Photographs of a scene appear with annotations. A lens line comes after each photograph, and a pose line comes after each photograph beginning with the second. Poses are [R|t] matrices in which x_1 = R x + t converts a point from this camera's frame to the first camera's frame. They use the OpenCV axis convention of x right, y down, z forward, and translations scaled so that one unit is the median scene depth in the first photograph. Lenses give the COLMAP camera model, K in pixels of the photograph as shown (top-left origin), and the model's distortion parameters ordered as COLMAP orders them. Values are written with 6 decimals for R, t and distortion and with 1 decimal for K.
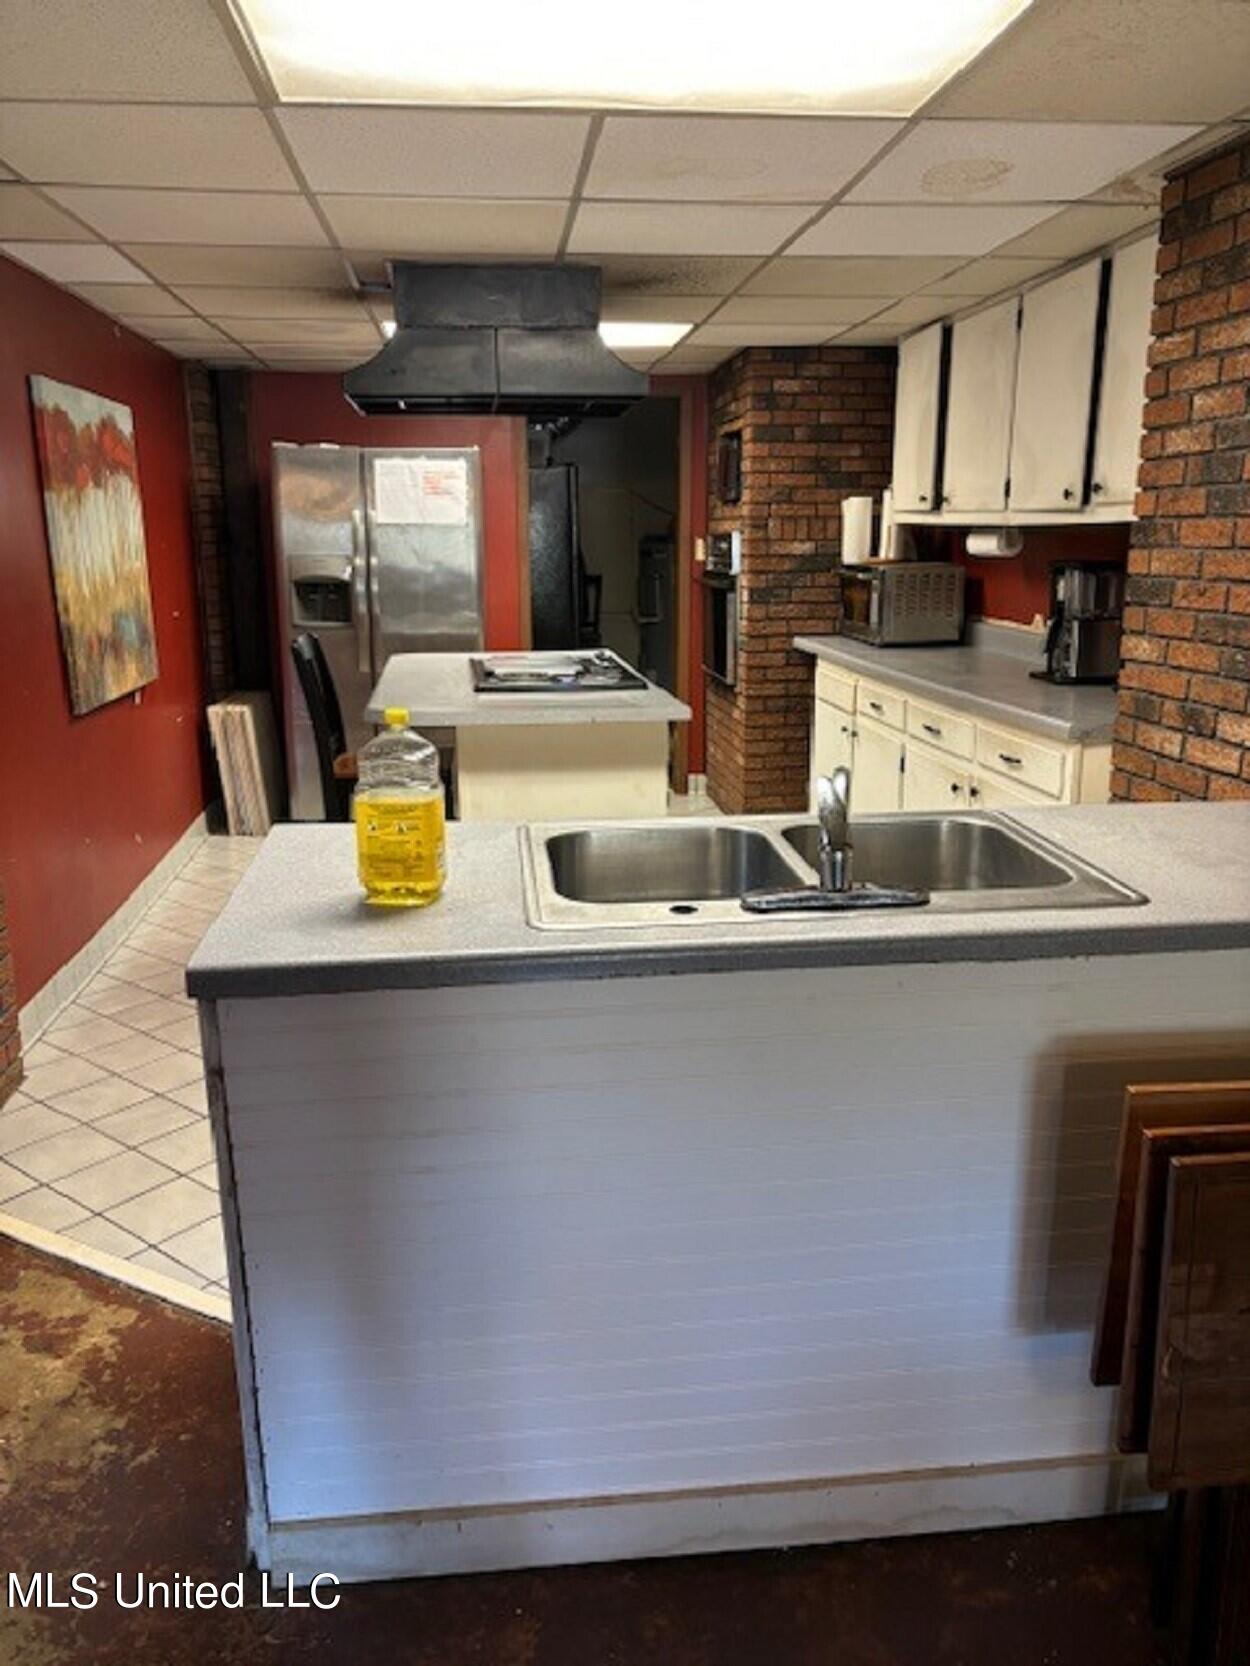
lens RADIAL K [[1277.6, 0, 623.6], [0, 1277.6, 826.4], [0, 0, 1]] dist [0.012316, 0.001954]
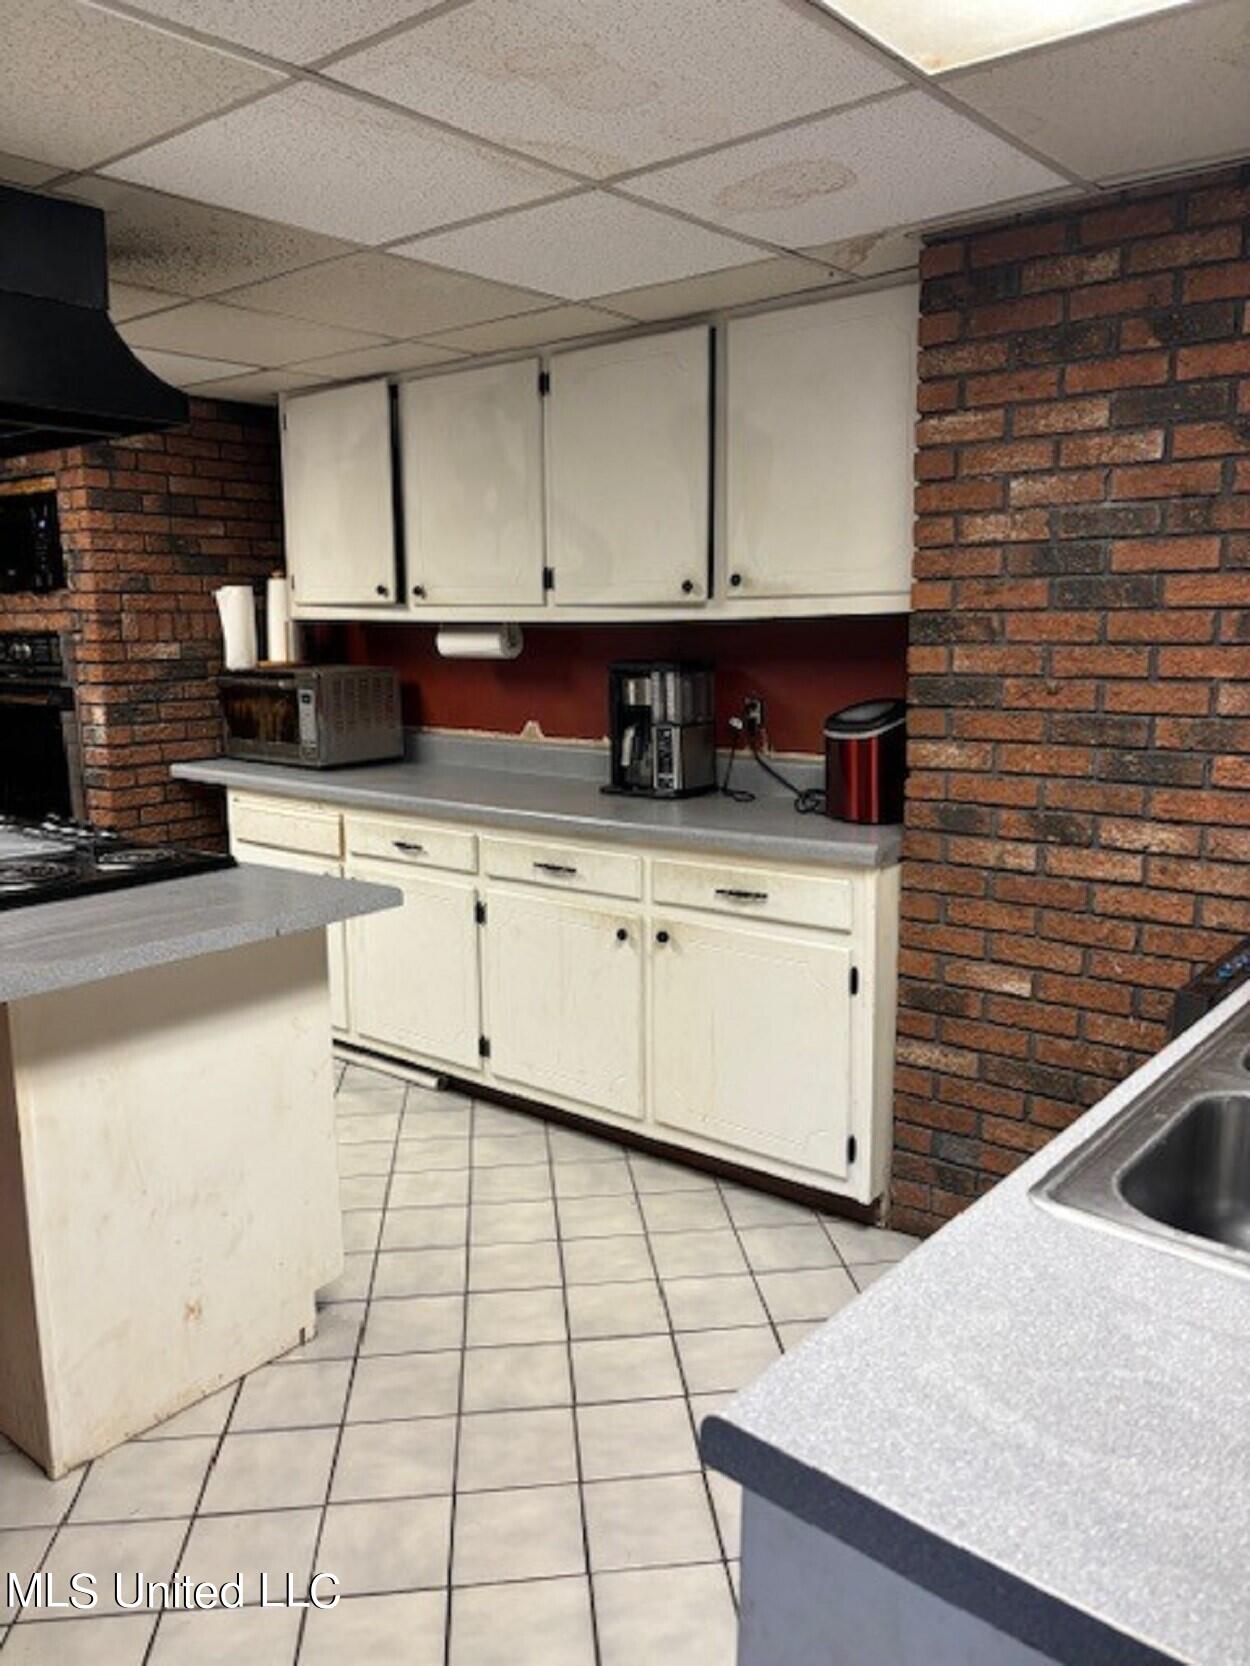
lens RADIAL K [[1277.6, 0, 623.5], [0, 1277.6, 849.7], [0, 0, 1]] dist [0.012316, 0.001954]
pose [[0.726029, -0.117710, 0.677515, -0.215626], [0.156814, 0.987622, 0.003545, -0.064067], [-0.669546, 0.103671, 0.735500, 0.284797]]
